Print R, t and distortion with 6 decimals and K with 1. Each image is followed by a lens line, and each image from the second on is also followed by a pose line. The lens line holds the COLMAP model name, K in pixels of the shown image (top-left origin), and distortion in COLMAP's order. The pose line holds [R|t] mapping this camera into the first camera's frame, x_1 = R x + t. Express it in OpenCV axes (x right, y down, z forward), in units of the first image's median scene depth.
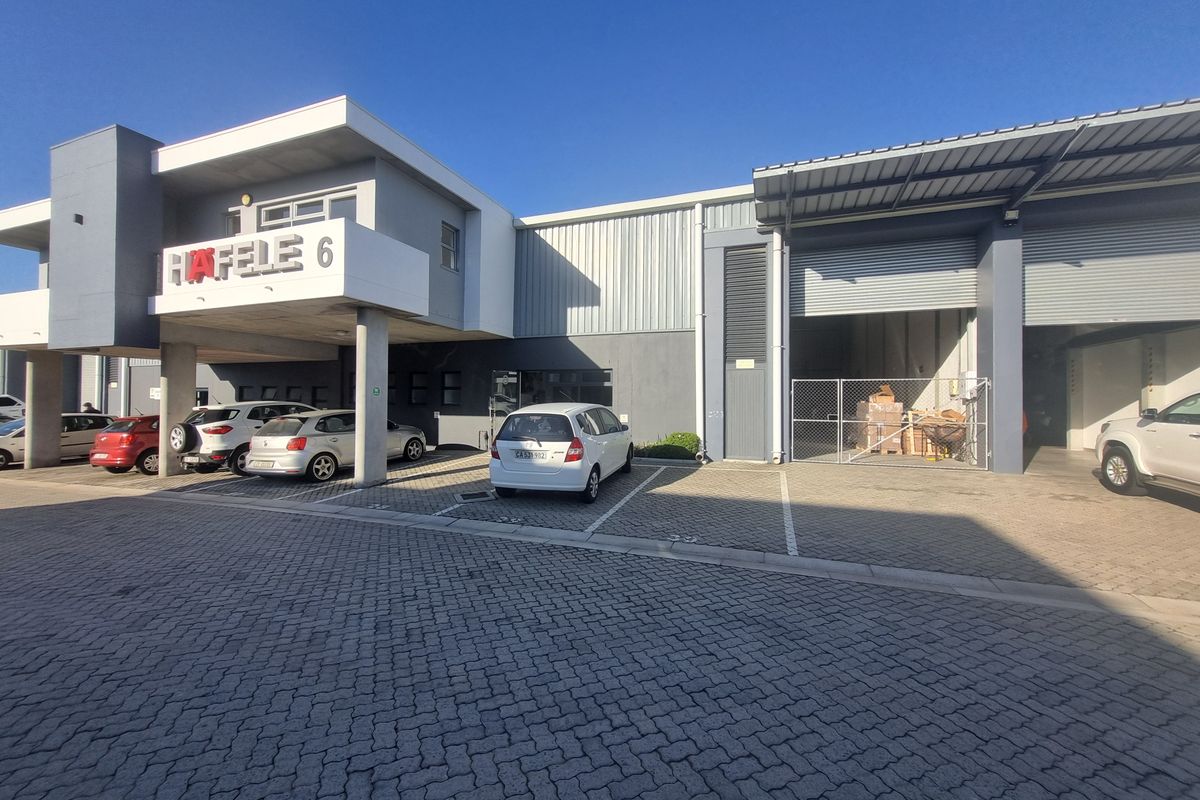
lens RADIAL K [[482.3, 0, 600.0], [0, 482.3, 400.0], [0, 0, 1]] dist [0.000298, 0.000068]
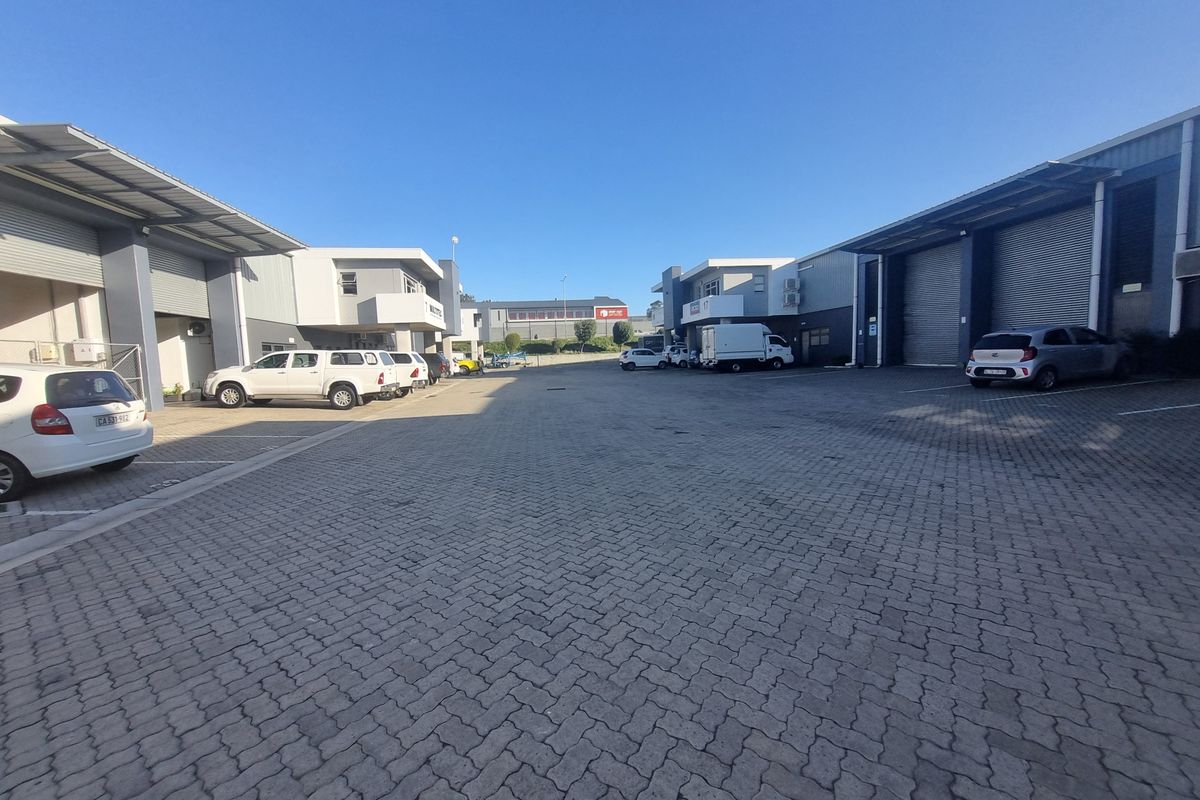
lens RADIAL K [[482.3, 0, 600.0], [0, 482.3, 400.0], [0, 0, 1]] dist [0.000298, 0.000068]
pose [[-0.483679, -0.068233, 0.872582, -1.149801], [0.024199, 0.995533, 0.091261, 0.020219], [-0.874911, 0.065257, -0.479867, 0.579204]]
